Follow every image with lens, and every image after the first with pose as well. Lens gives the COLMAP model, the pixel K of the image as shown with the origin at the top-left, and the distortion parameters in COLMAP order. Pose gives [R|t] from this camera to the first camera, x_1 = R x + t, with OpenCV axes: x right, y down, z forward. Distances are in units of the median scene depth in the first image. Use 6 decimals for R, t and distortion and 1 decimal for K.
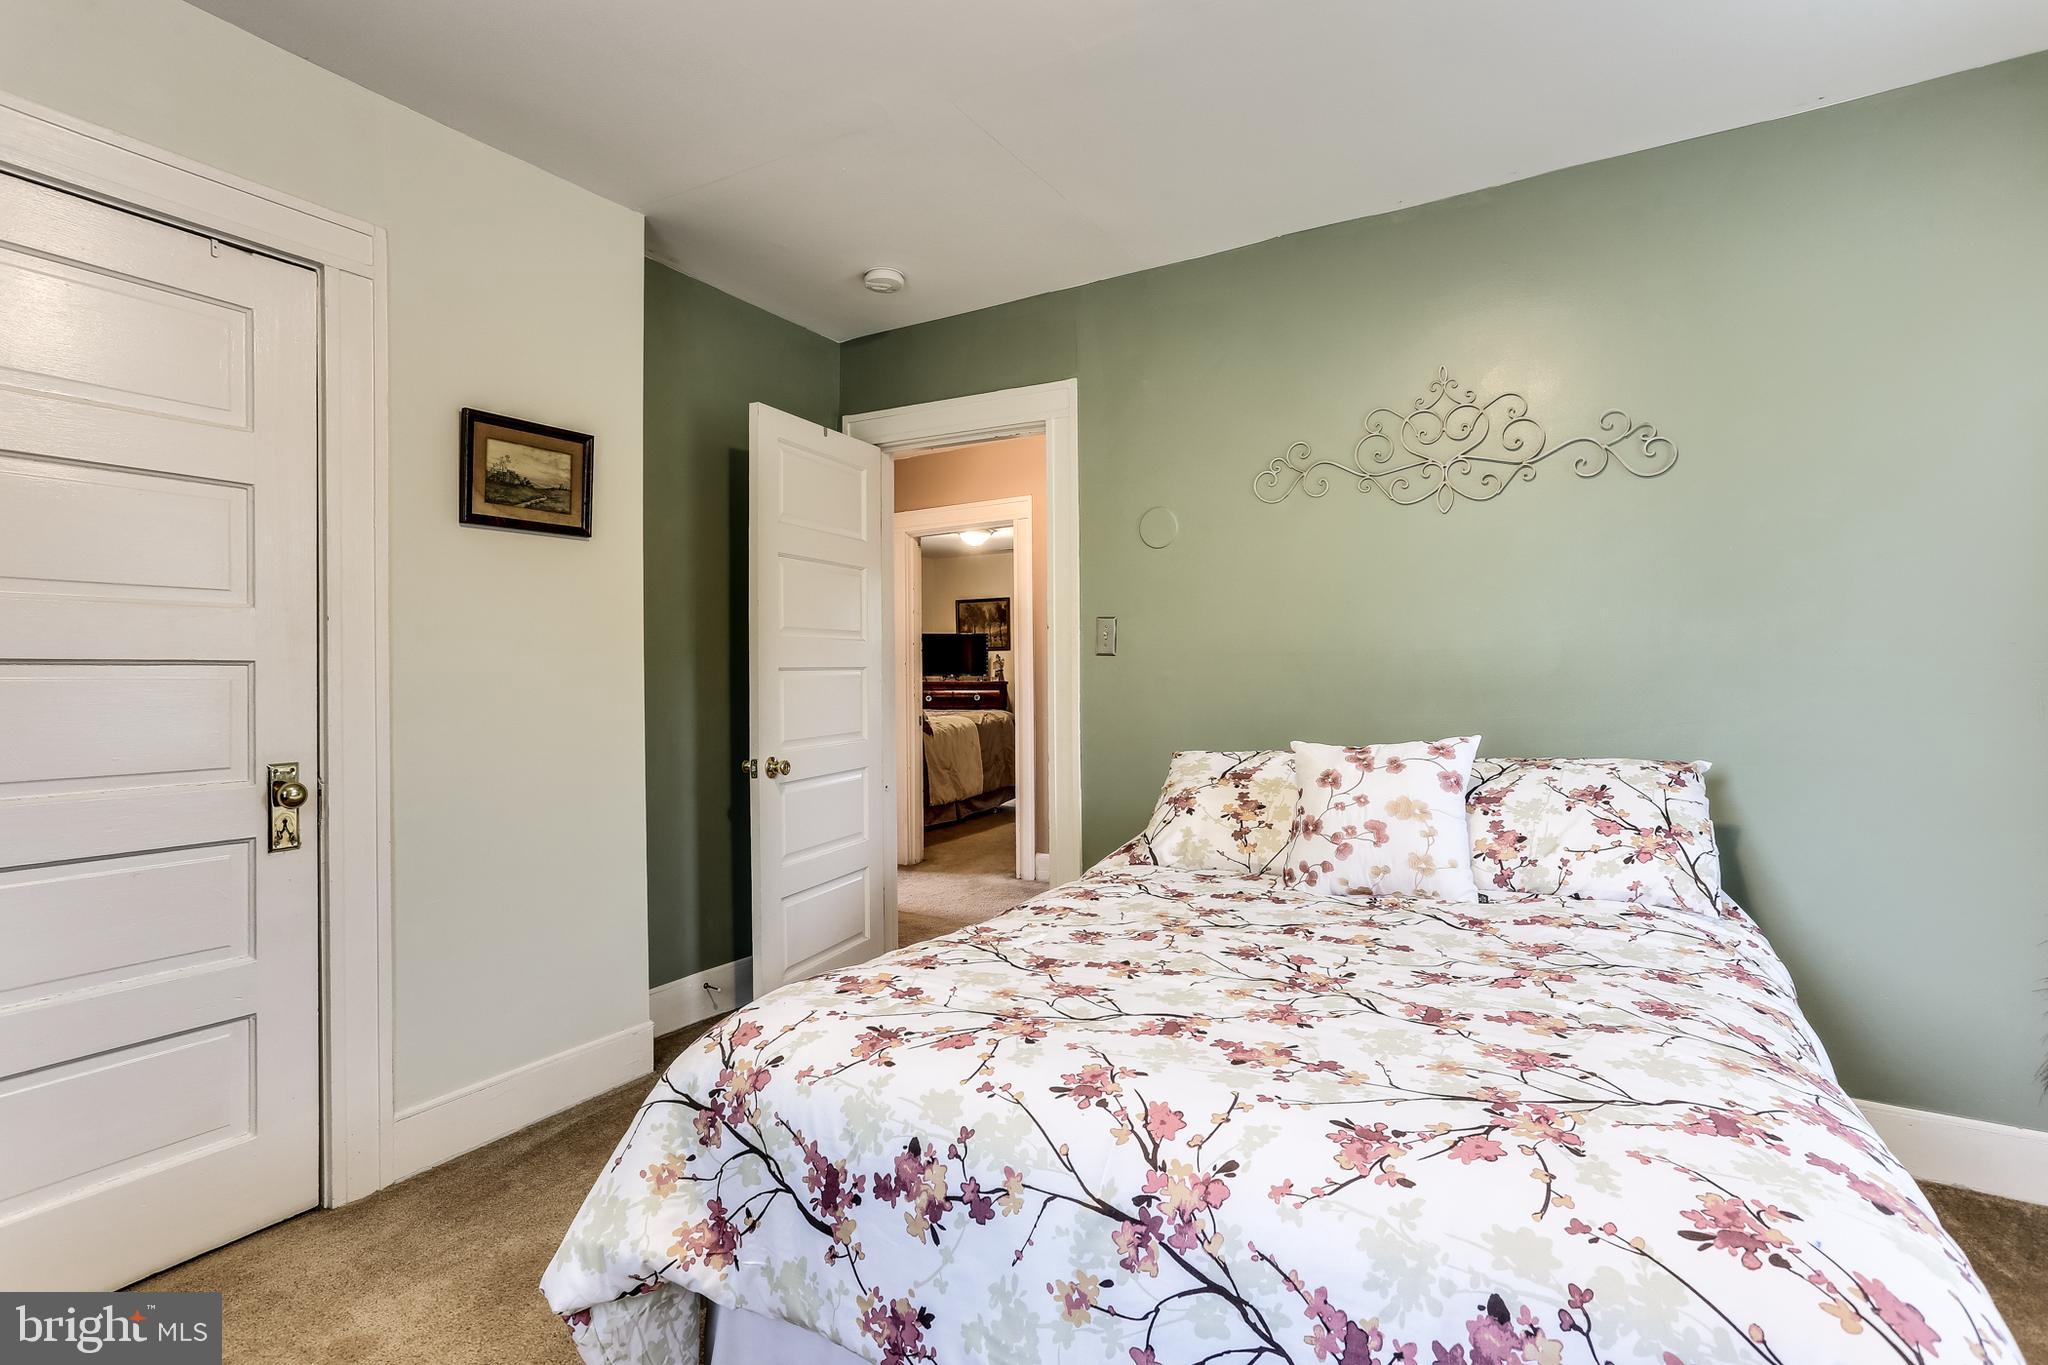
lens RADIAL K [[991.9, 0, 1034.8], [0, 991.9, 680.3], [0, 0, 1]] dist [-0.045974, 0.027594]
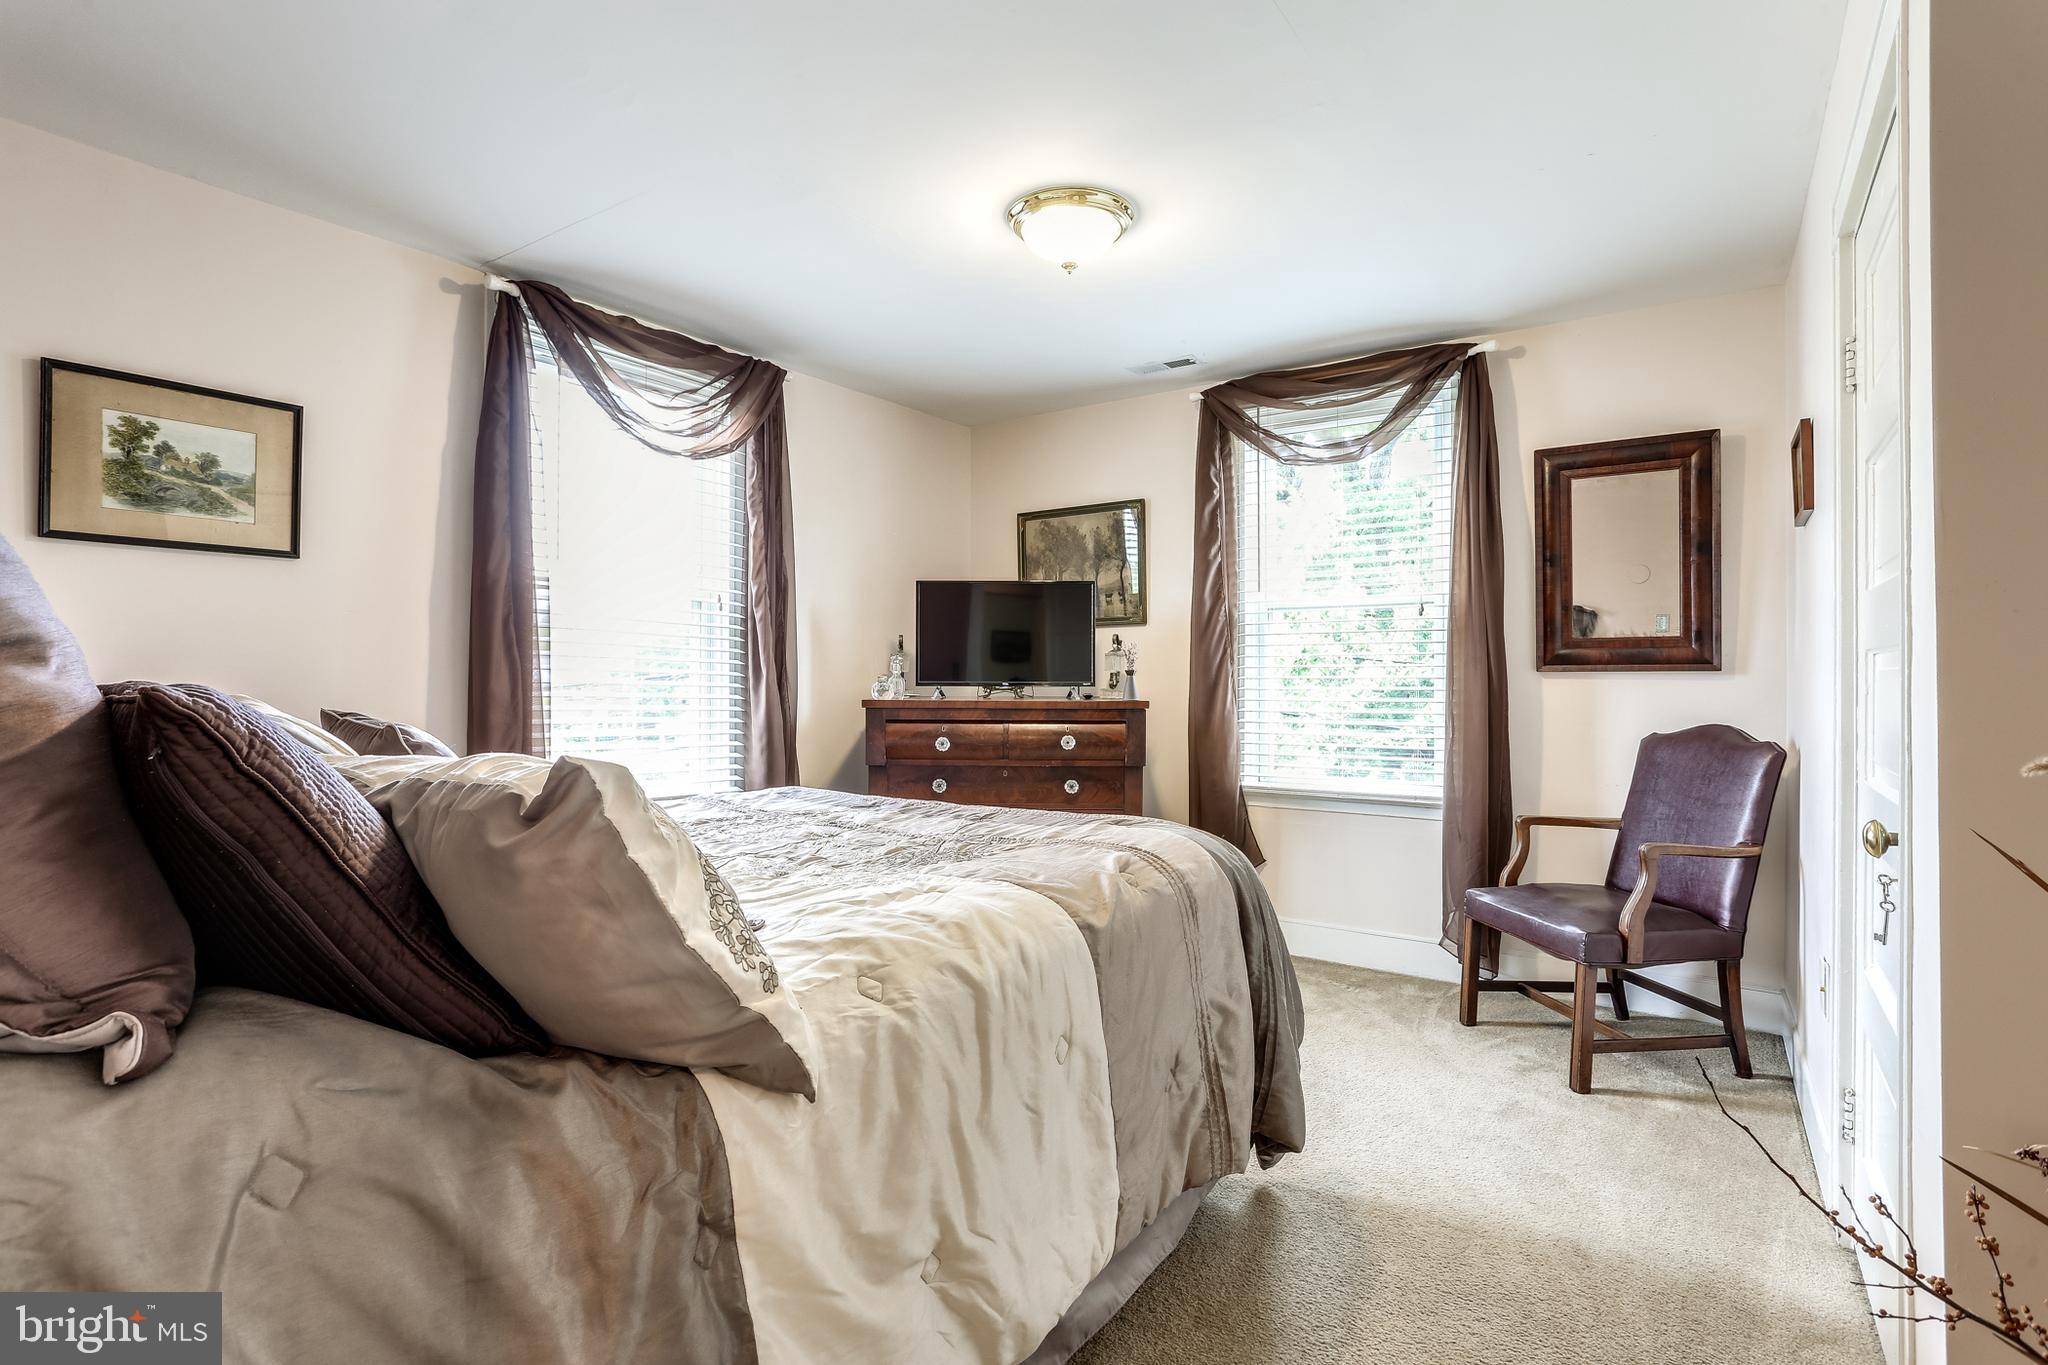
lens RADIAL K [[991.9, 0, 1034.8], [0, 991.9, 680.3], [0, 0, 1]] dist [-0.045974, 0.027594]
pose [[0.996861, 0.001784, -0.079155, -0.039317], [-0.002251, 0.999981, -0.005805, -0.004880], [0.079143, 0.005965, 0.996845, 0.589611]]
